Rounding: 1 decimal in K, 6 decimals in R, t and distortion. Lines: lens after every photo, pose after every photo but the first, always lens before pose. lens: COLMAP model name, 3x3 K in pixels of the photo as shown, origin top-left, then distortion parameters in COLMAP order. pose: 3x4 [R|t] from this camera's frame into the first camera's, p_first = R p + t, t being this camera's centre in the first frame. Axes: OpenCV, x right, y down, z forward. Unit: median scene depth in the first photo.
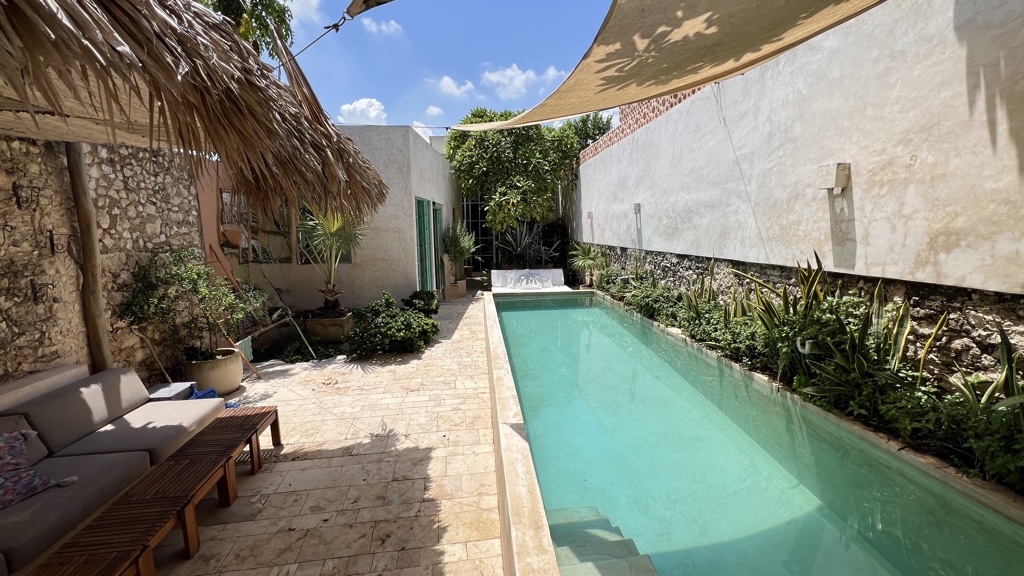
lens RADIAL K [[412.4, 0, 513.8], [0, 412.4, 284.5], [0, 0, 1]] dist [-0.000492, 0.000013]
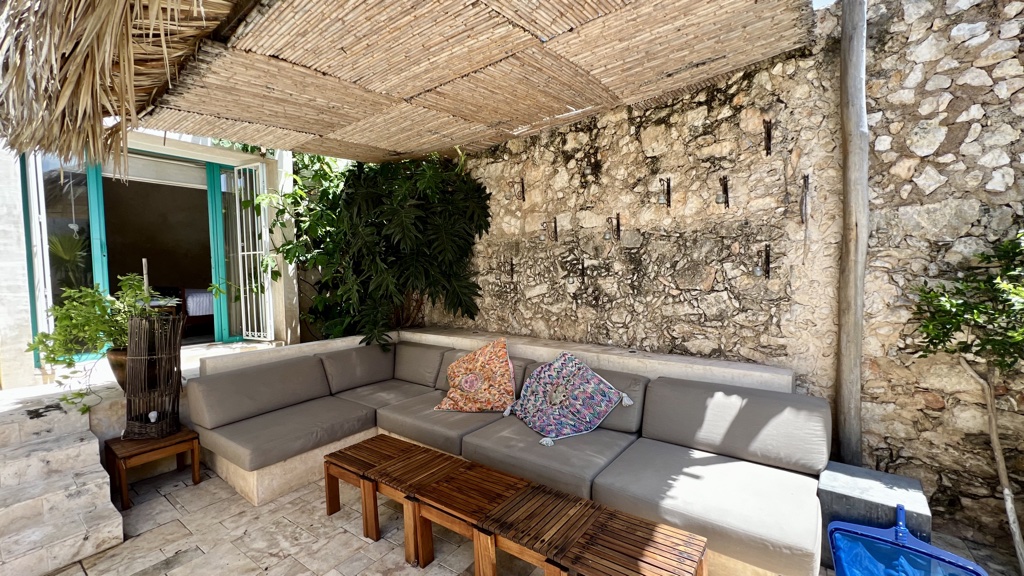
lens RADIAL K [[412.4, 0, 512.8], [0, 412.4, 290.3], [0, 0, 1]] dist [-0.000492, 0.000013]
pose [[-0.715951, 0.061640, -0.695425, -0.231213], [-0.059734, 0.987034, 0.148983, -0.012768], [0.695591, 0.148205, -0.702986, 1.007541]]
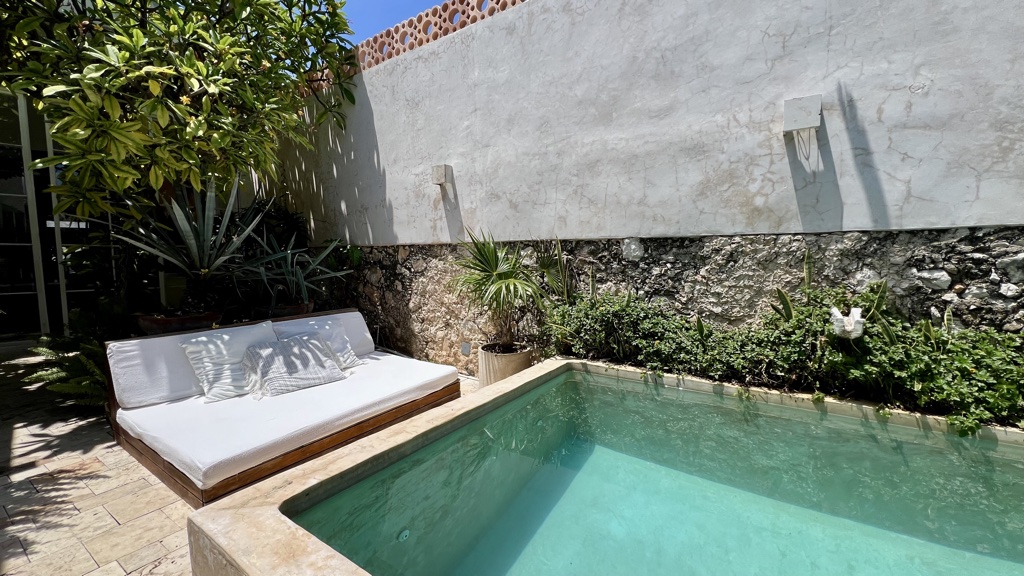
lens RADIAL K [[406.3, 0, 506.9], [0, 406.3, 290.2], [0, 0, 1]] dist [-0.000435, 0.000856]
pose [[0.638467, -0.058253, 0.767441, -0.226942], [0.099871, 0.994972, -0.007563, -0.105548], [-0.763142, 0.081474, 0.641075, 1.704507]]
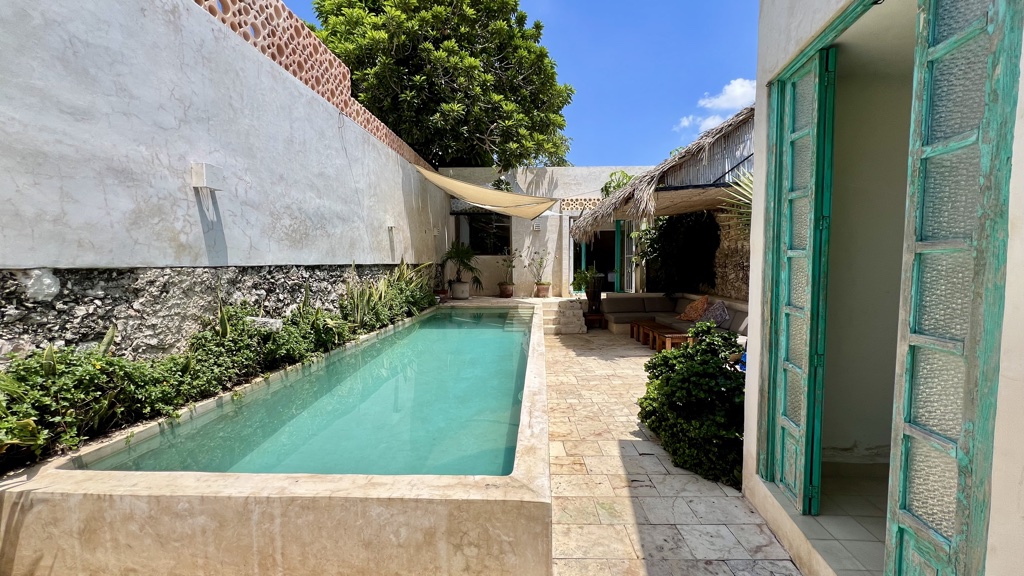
lens RADIAL K [[412.4, 0, 511.3], [0, 412.4, 294.3], [0, 0, 1]] dist [-0.000492, 0.000013]
pose [[-0.987263, 0.010773, 0.158731, -0.177715], [0.043345, 0.978175, 0.203211, -0.232291], [-0.153078, 0.207503, -0.966183, 2.423948]]
